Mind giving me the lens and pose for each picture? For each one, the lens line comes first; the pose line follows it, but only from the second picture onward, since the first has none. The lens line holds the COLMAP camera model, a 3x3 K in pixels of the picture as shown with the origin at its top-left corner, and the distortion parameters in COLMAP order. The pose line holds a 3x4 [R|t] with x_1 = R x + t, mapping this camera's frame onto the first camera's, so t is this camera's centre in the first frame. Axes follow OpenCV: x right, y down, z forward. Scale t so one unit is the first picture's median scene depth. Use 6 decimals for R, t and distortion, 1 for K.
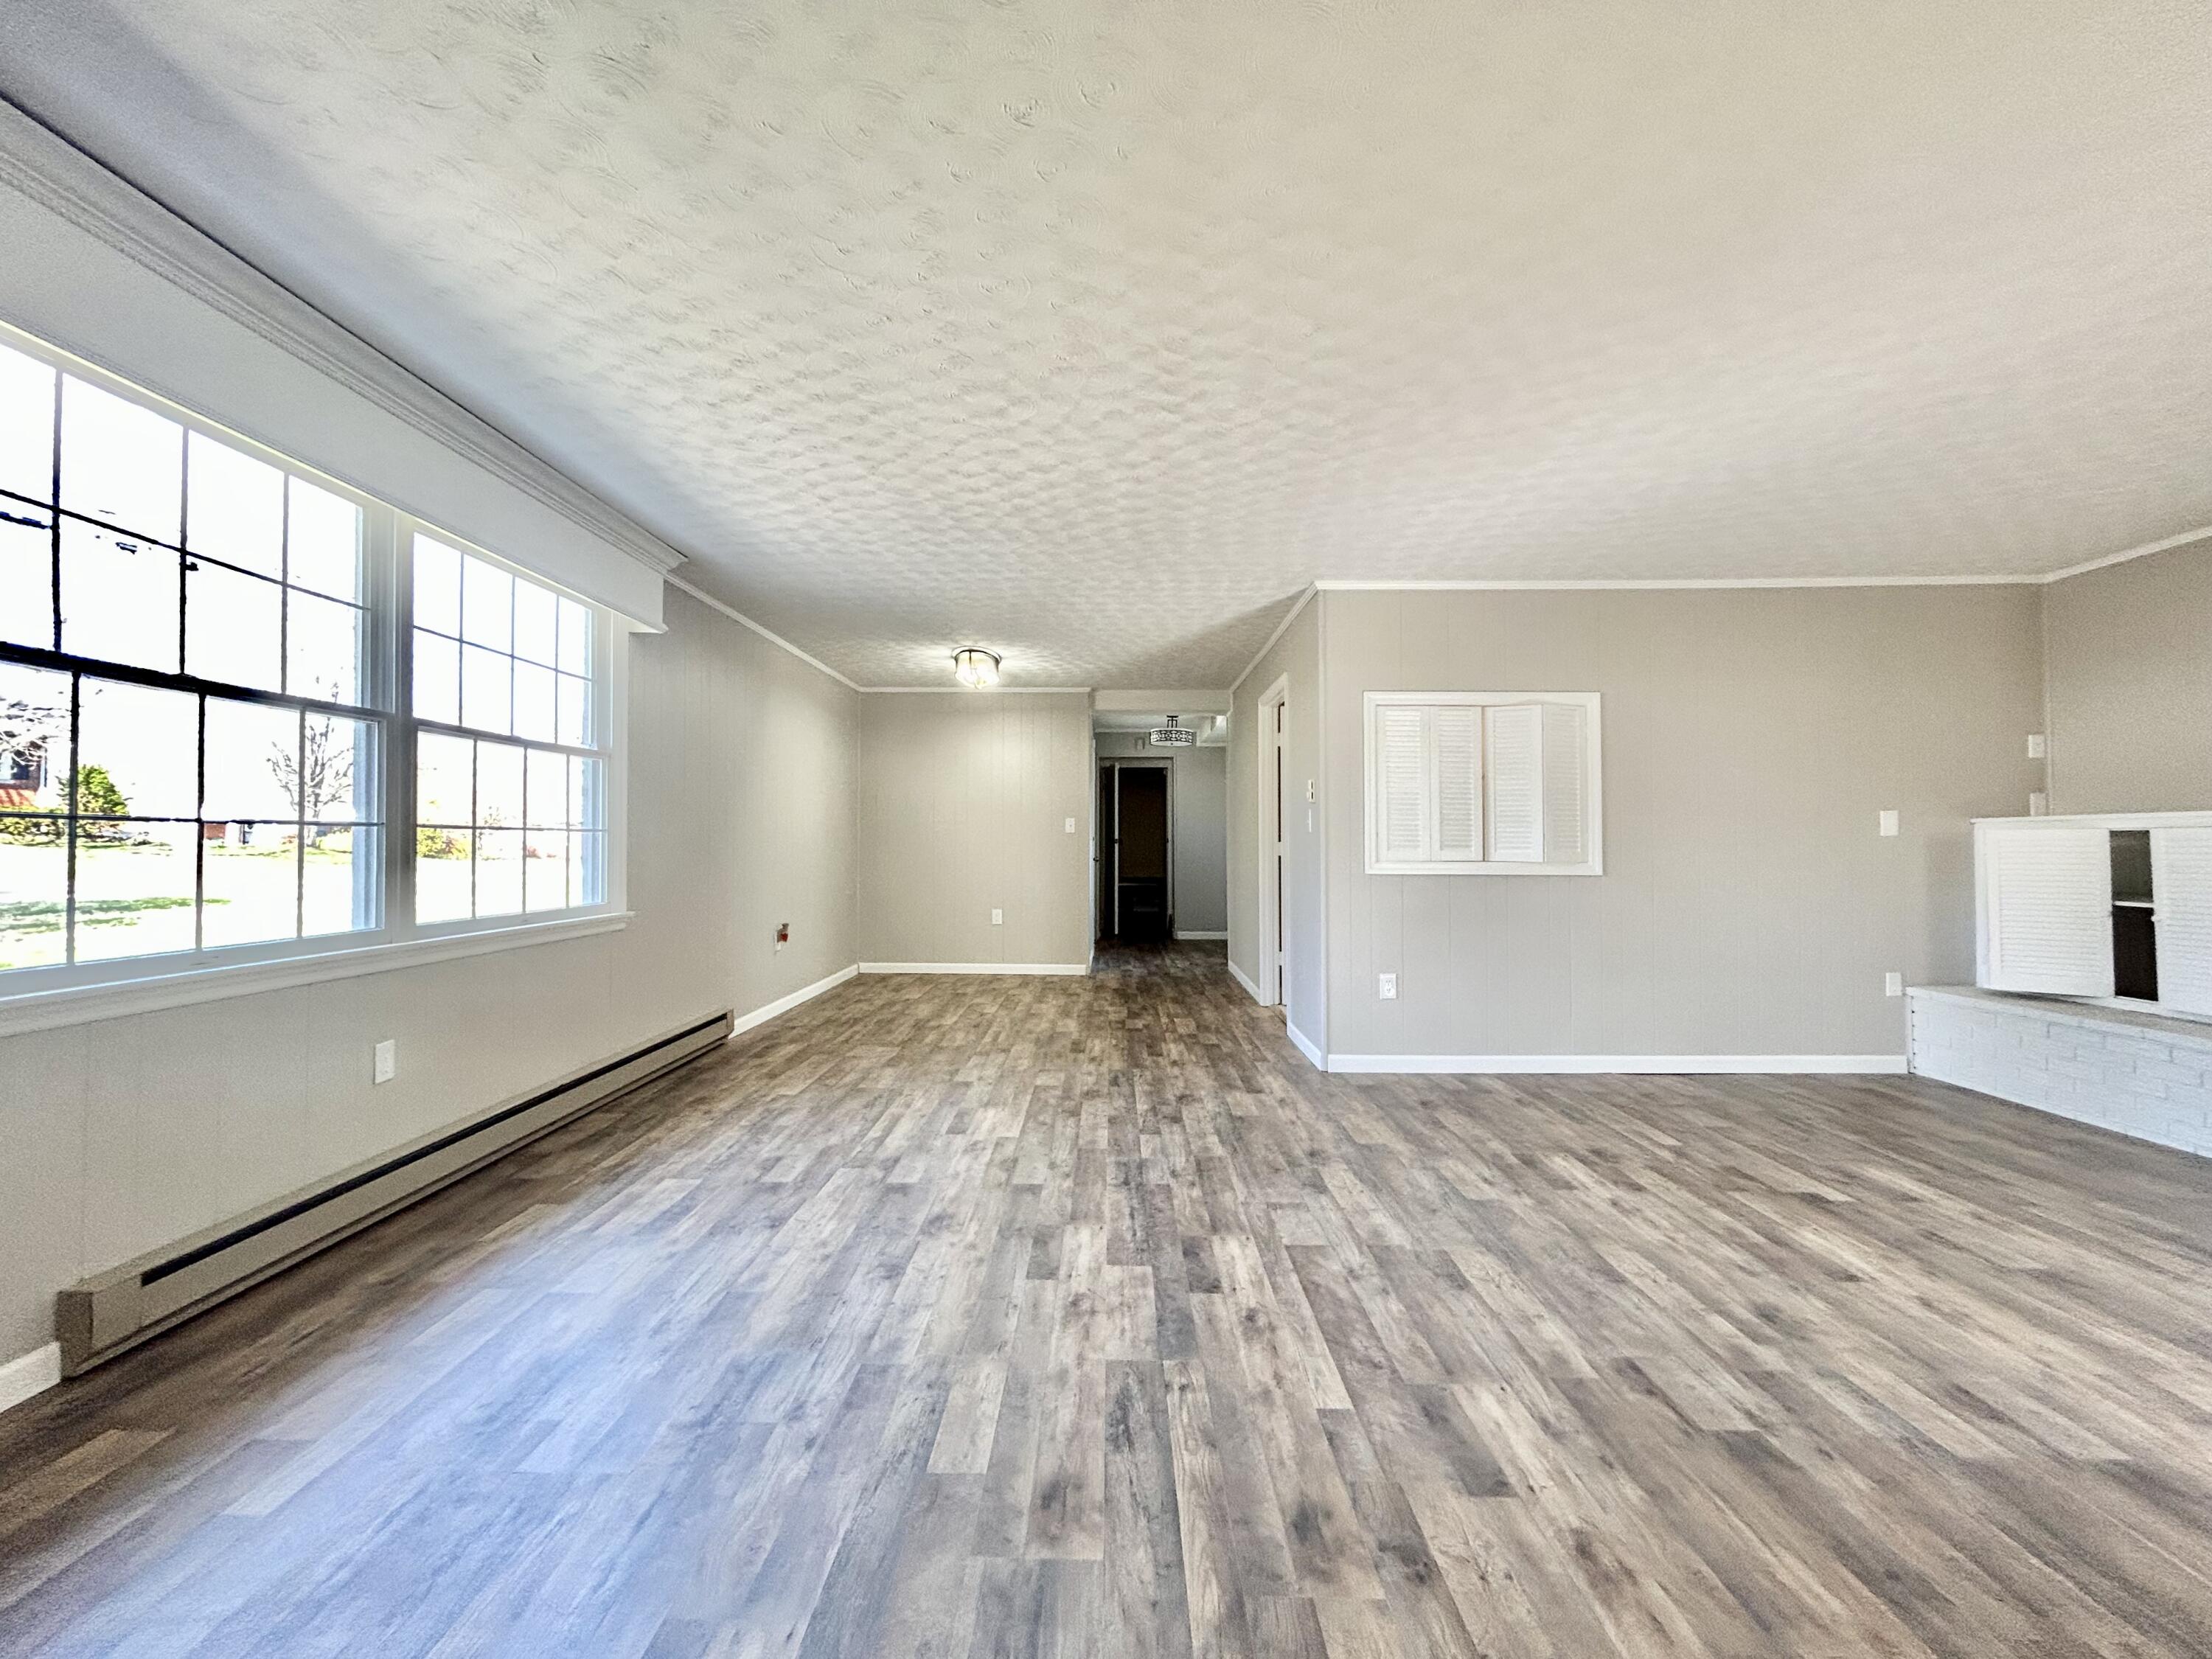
lens RADIAL K [[889.1, 0, 1092.5], [0, 889.1, 830.2], [0, 0, 1]] dist [-0.001156, 0.000230]
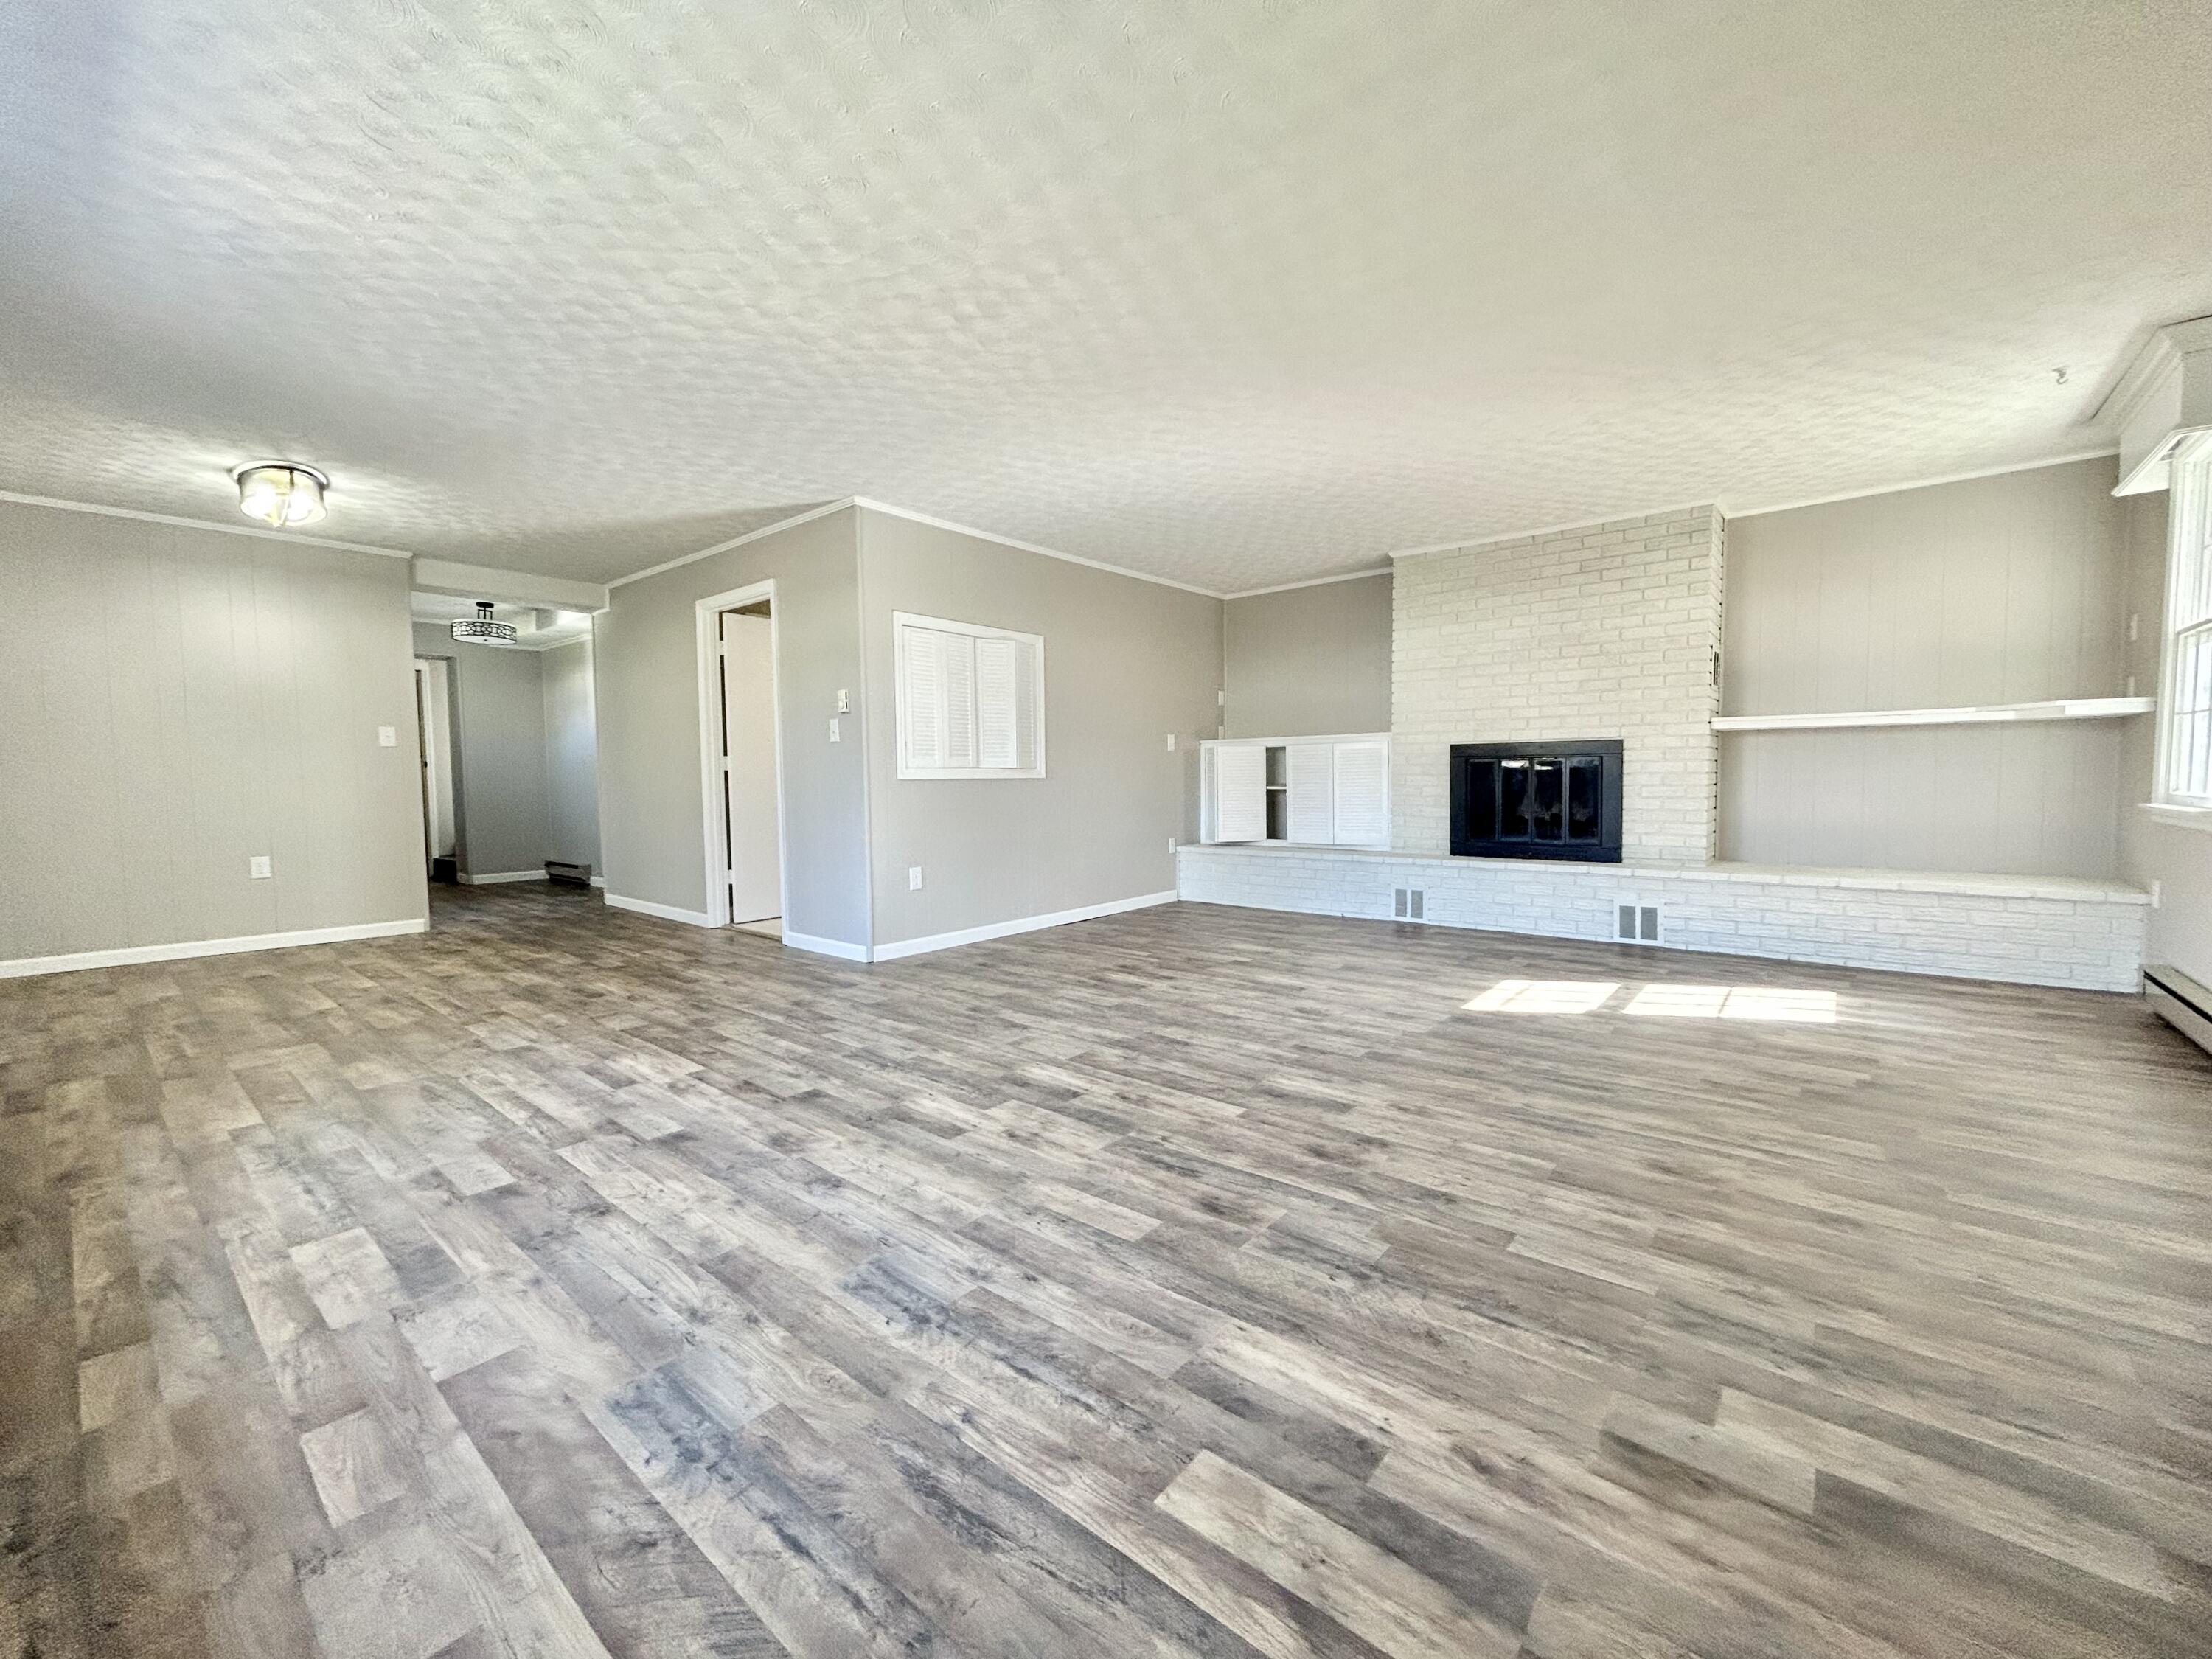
lens RADIAL K [[889.1, 0, 1092.5], [0, 889.1, 830.2], [0, 0, 1]] dist [-0.001156, 0.000230]
pose [[0.634067, -0.055884, 0.771256, -0.582353], [0.000052, 0.997388, 0.072226, 0.048717], [-0.773278, -0.045757, 0.632414, 0.169156]]
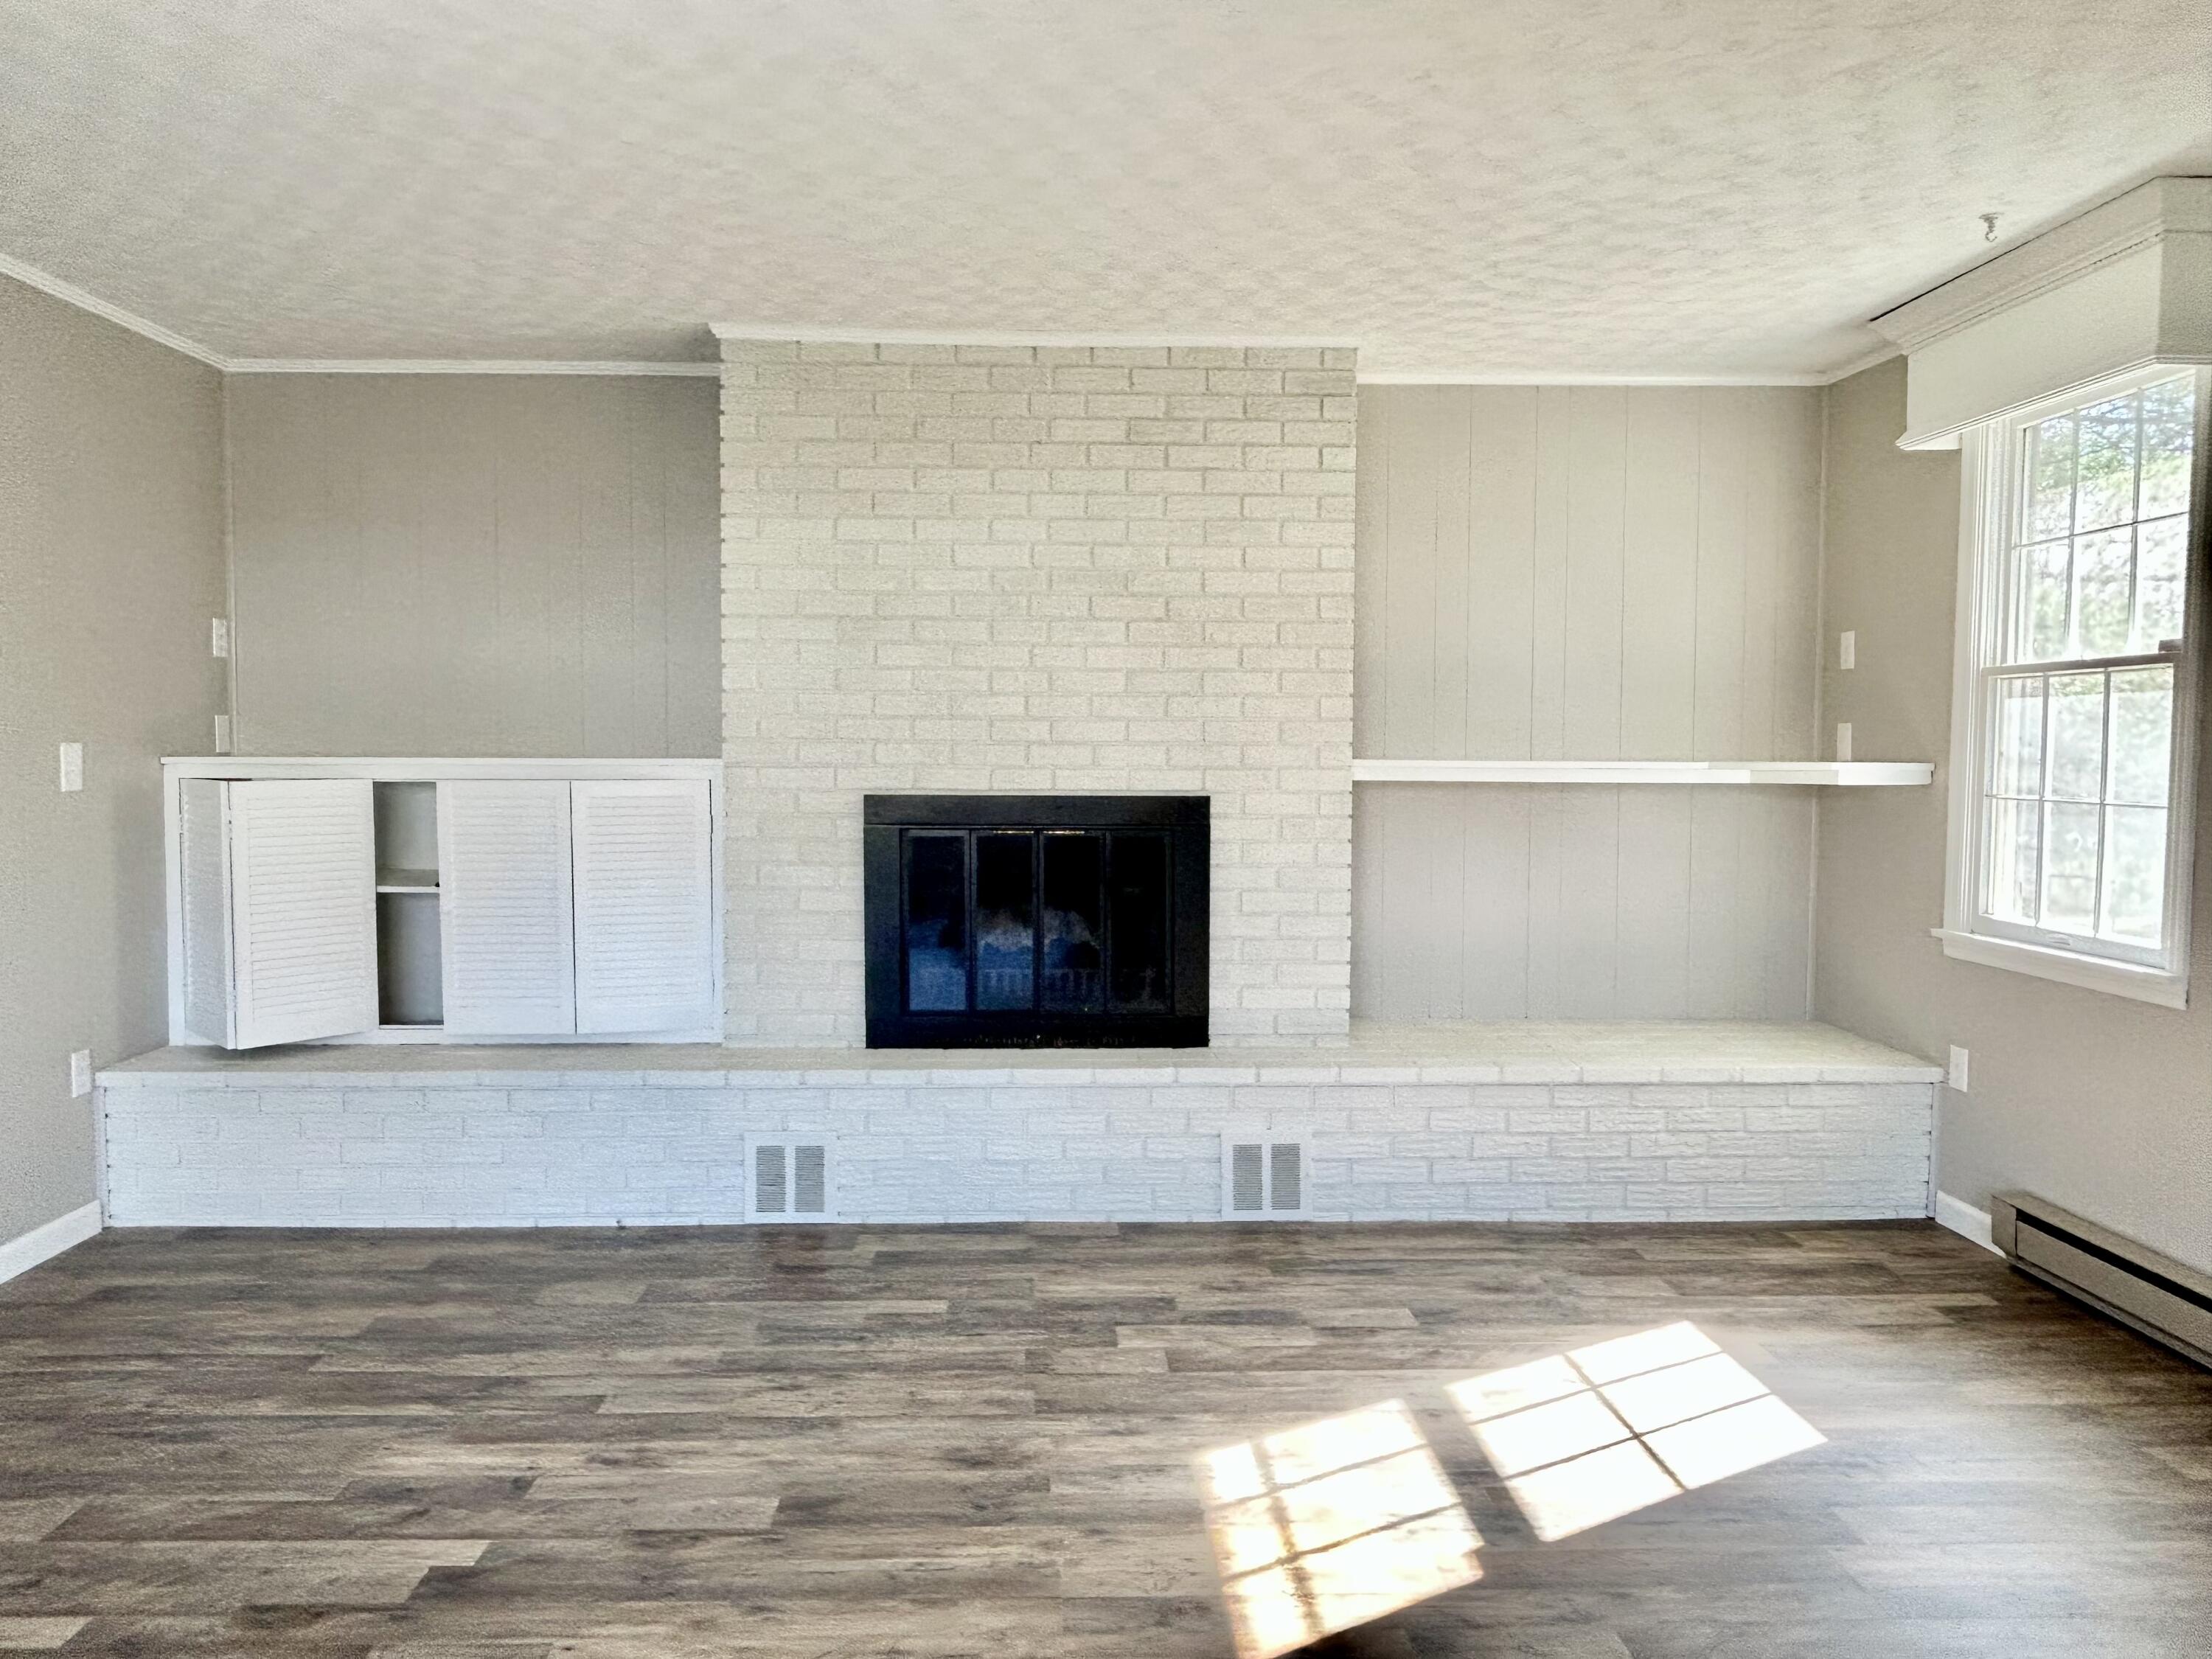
lens RADIAL K [[1495.0, 0, 1077.1], [0, 1495.0, 820.8], [0, 0, 1]] dist [0.002557, -0.005862]
pose [[-0.044109, -0.053388, 0.997599, -0.002043], [-0.020385, 0.998411, 0.052531, -0.051217], [-0.998819, -0.018019, -0.045127, 0.661657]]
